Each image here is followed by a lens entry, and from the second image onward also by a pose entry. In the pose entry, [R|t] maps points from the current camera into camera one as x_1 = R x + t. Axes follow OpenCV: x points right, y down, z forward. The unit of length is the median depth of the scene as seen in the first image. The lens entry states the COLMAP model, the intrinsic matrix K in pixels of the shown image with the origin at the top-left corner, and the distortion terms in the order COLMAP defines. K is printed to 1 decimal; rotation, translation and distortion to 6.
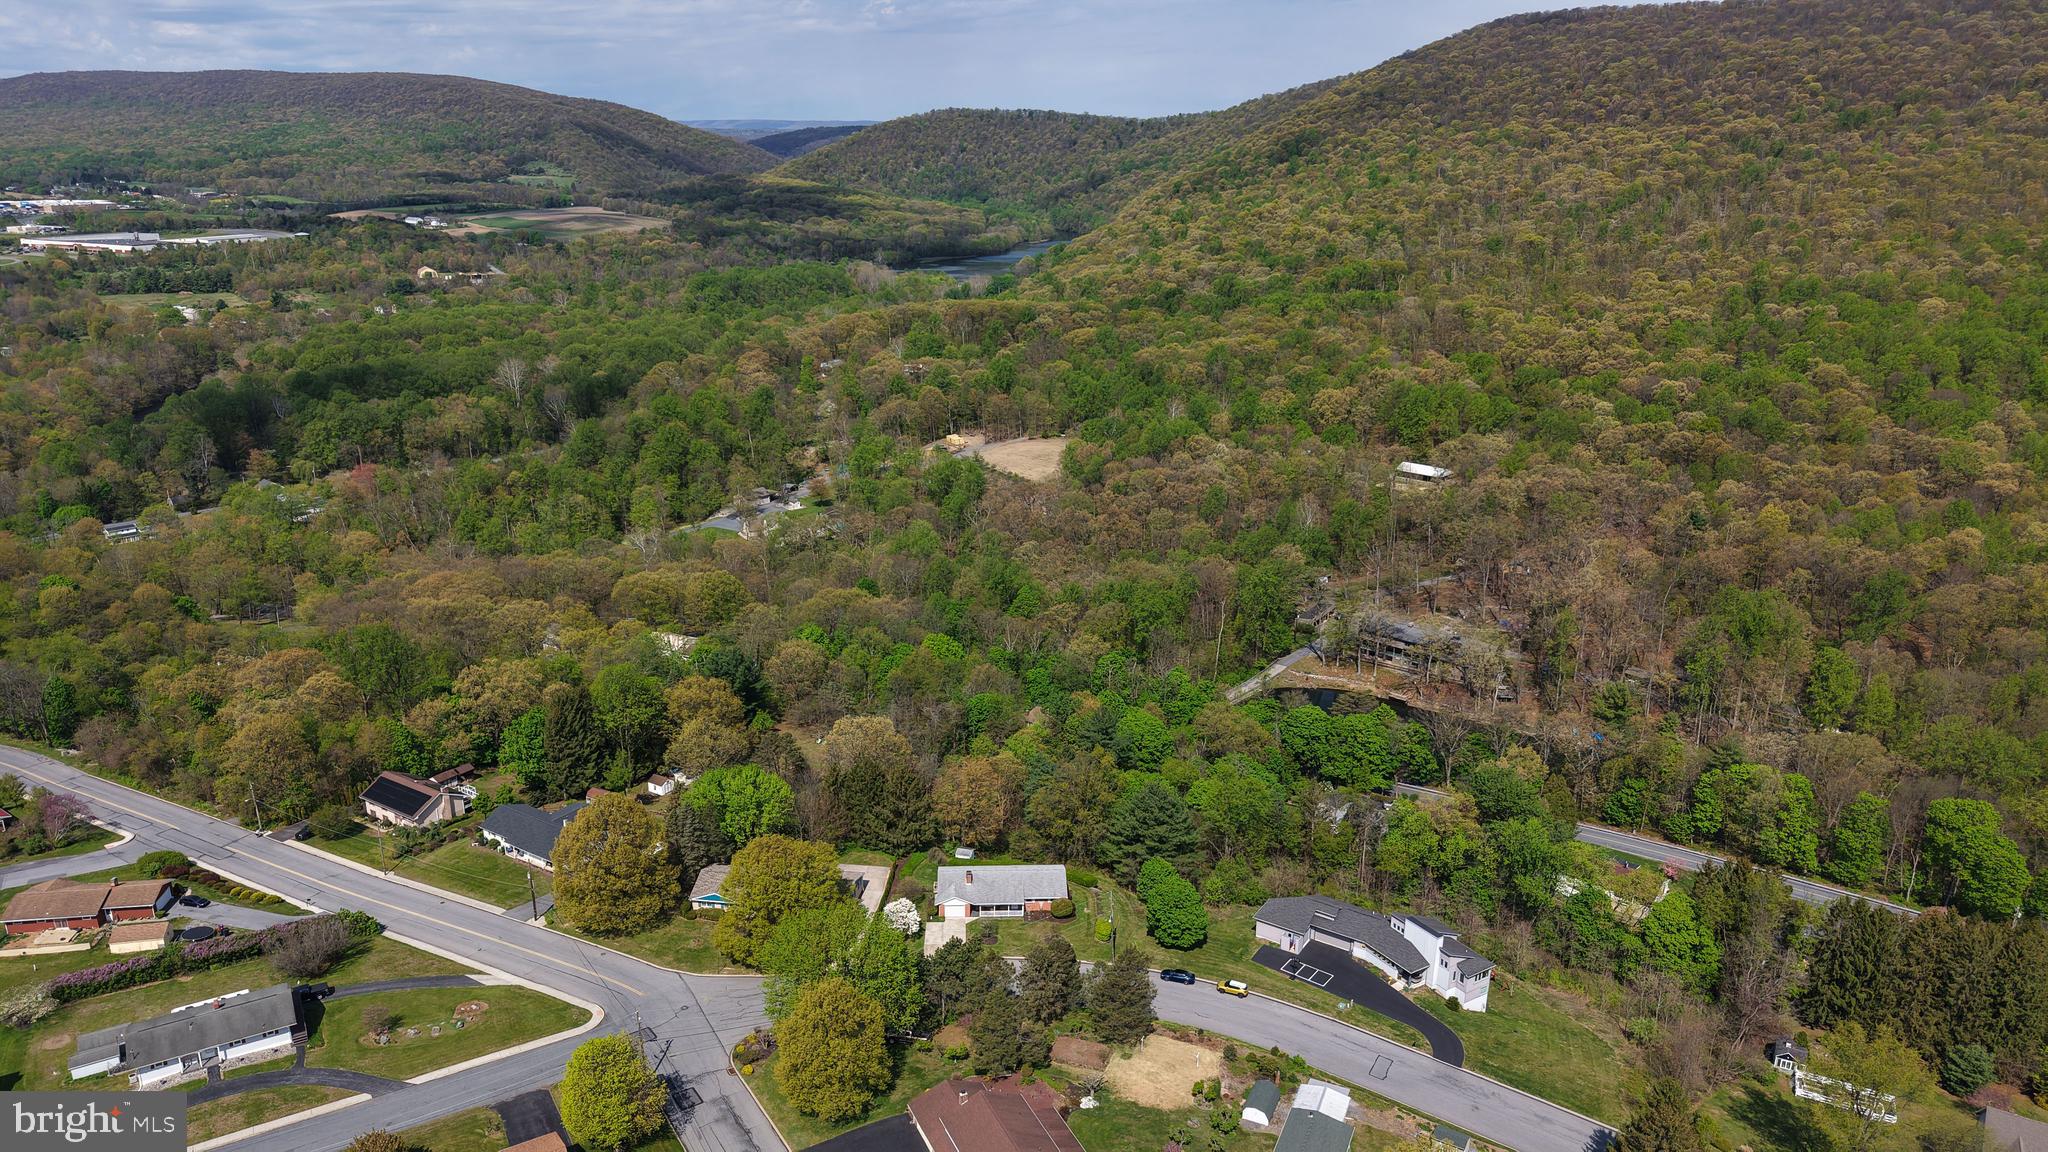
lens RADIAL K [[1371.5, 0, 1026.1], [0, 1371.5, 568.3], [0, 0, 1]] dist [0.018204, -0.023763]
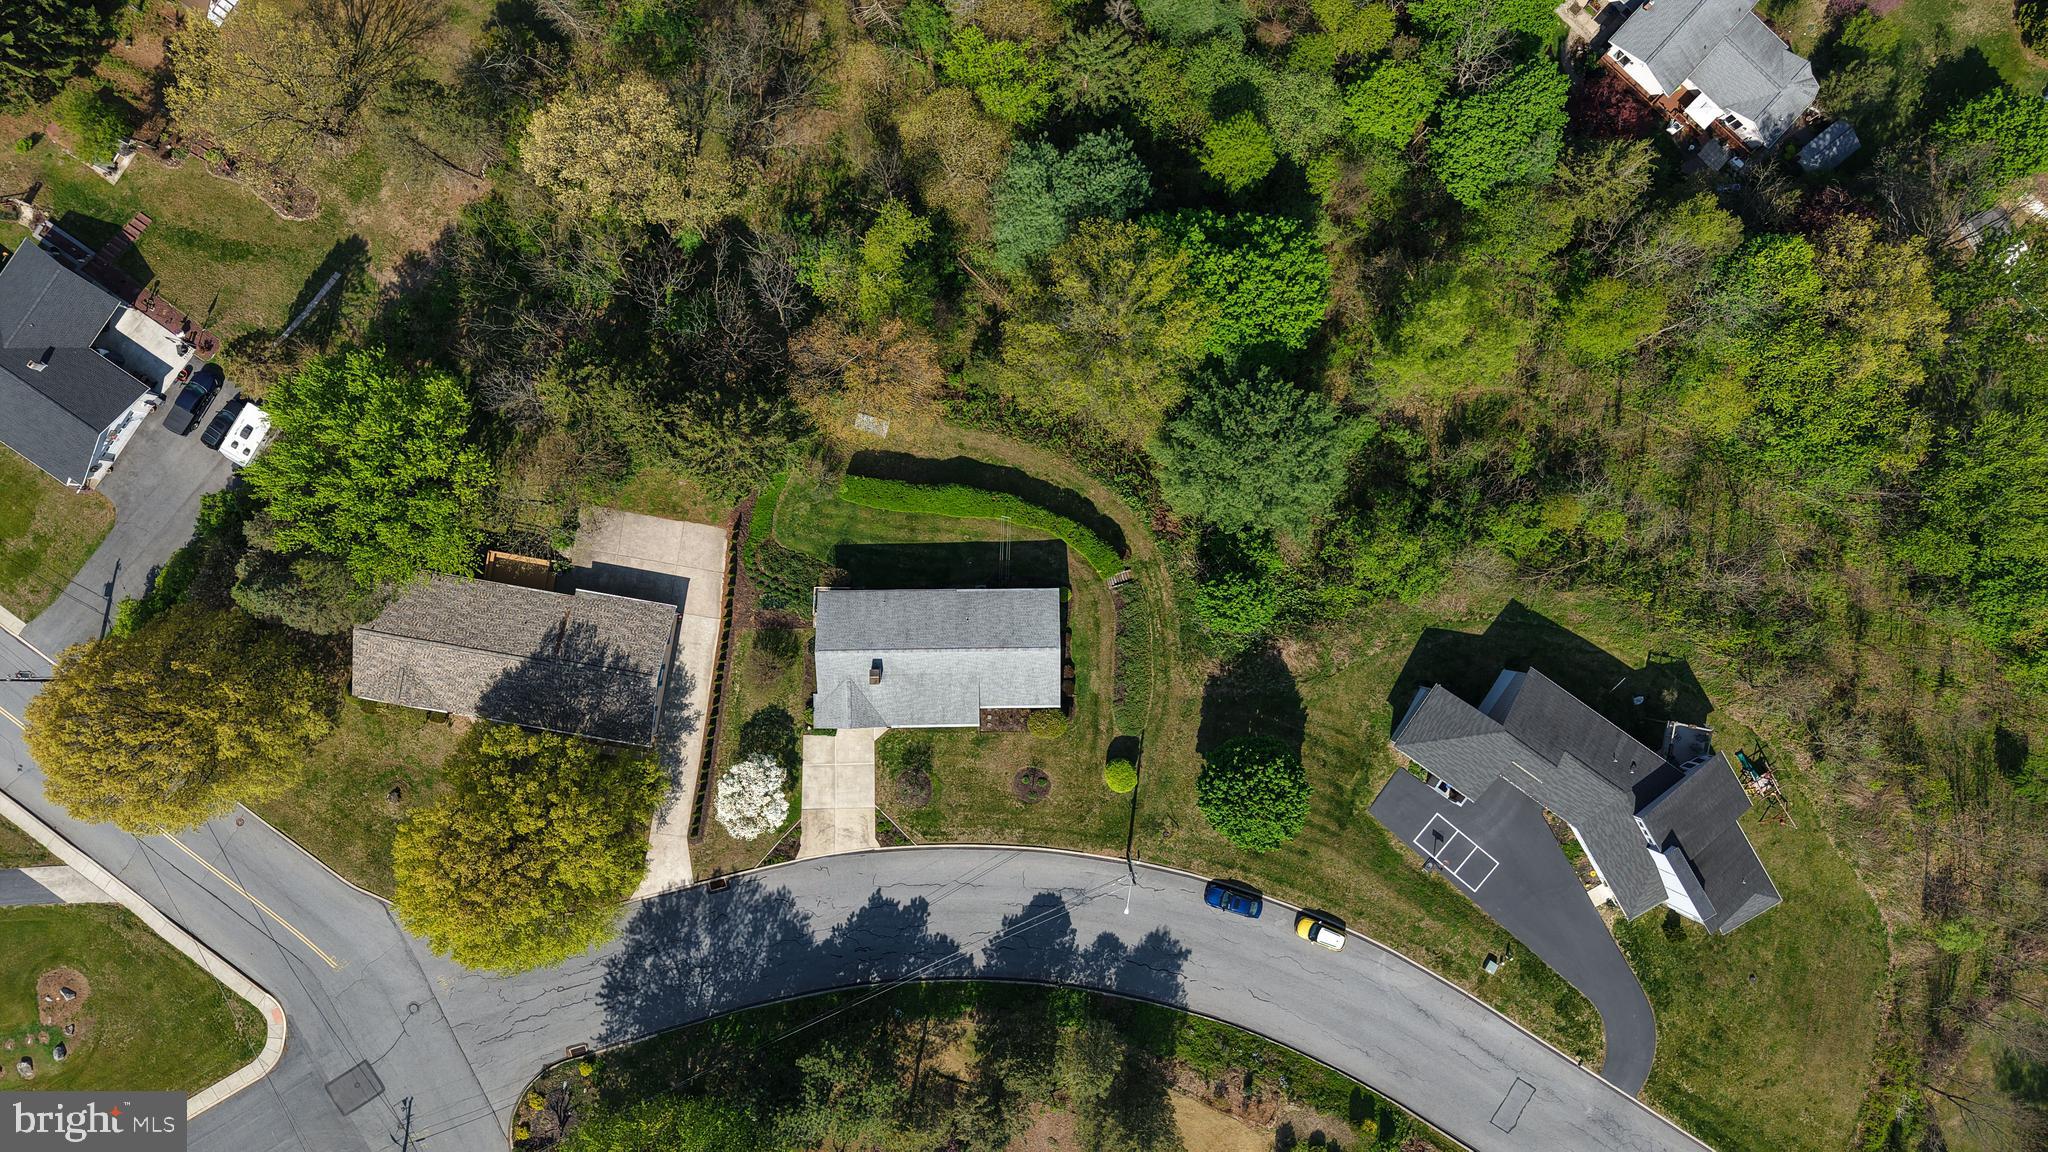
lens RADIAL K [[1371.5, 0, 1030.0], [0, 1371.5, 572.2], [0, 0, 1]] dist [0.018204, -0.023763]
pose [[0.999426, 0.032806, 0.008504, 0.007390], [-0.018053, 0.302978, 0.952827, -0.179196], [0.028681, -0.952433, 0.303396, 0.554351]]
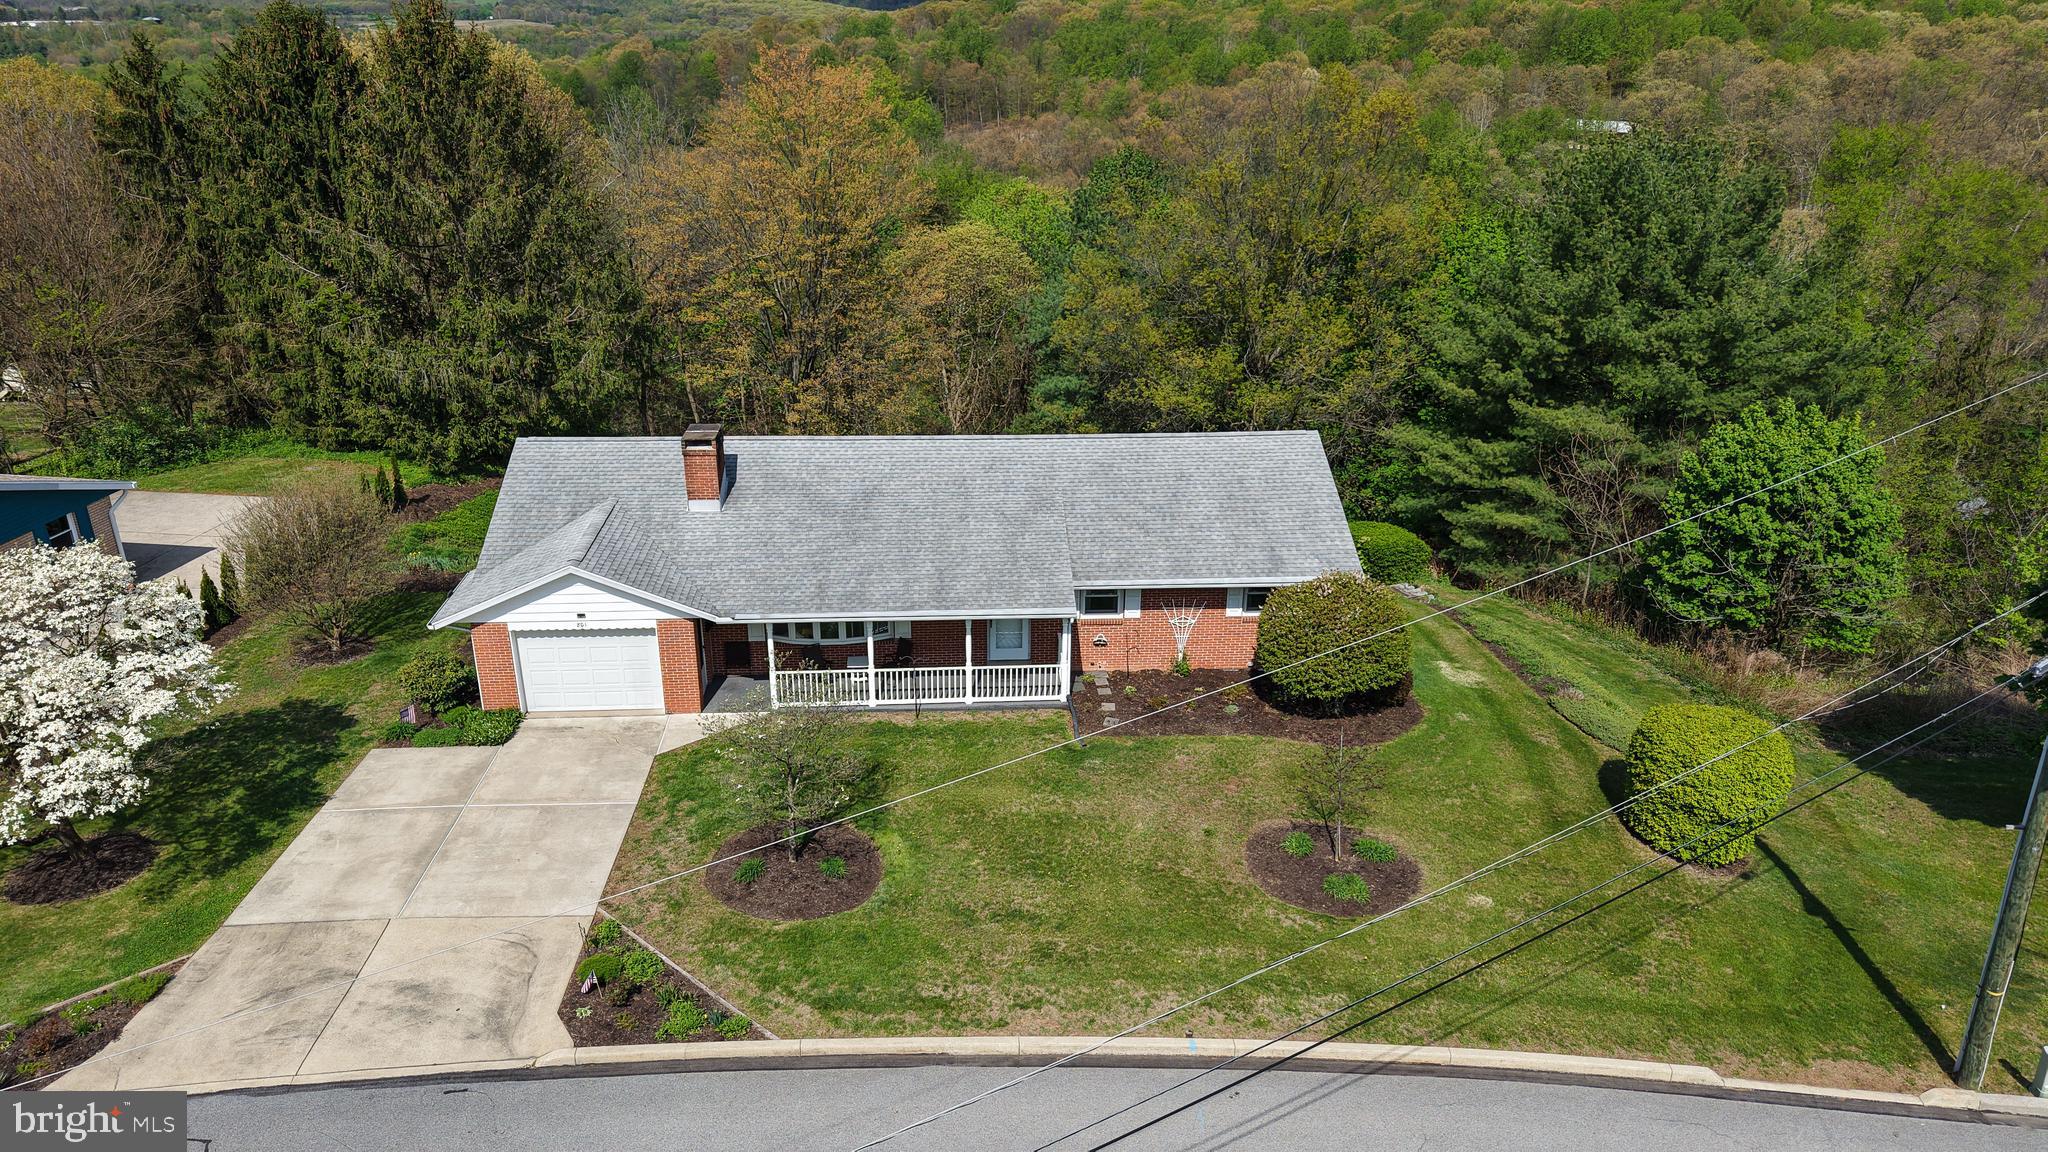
lens RADIAL K [[1371.5, 0, 1023.0], [0, 1371.5, 579.7], [0, 0, 1]] dist [0.018204, -0.023763]
pose [[0.999856, -0.011813, 0.012166, -0.005313], [0.010651, 0.995747, 0.091513, 0.141294], [-0.013195, -0.091371, 0.995730, 0.532985]]
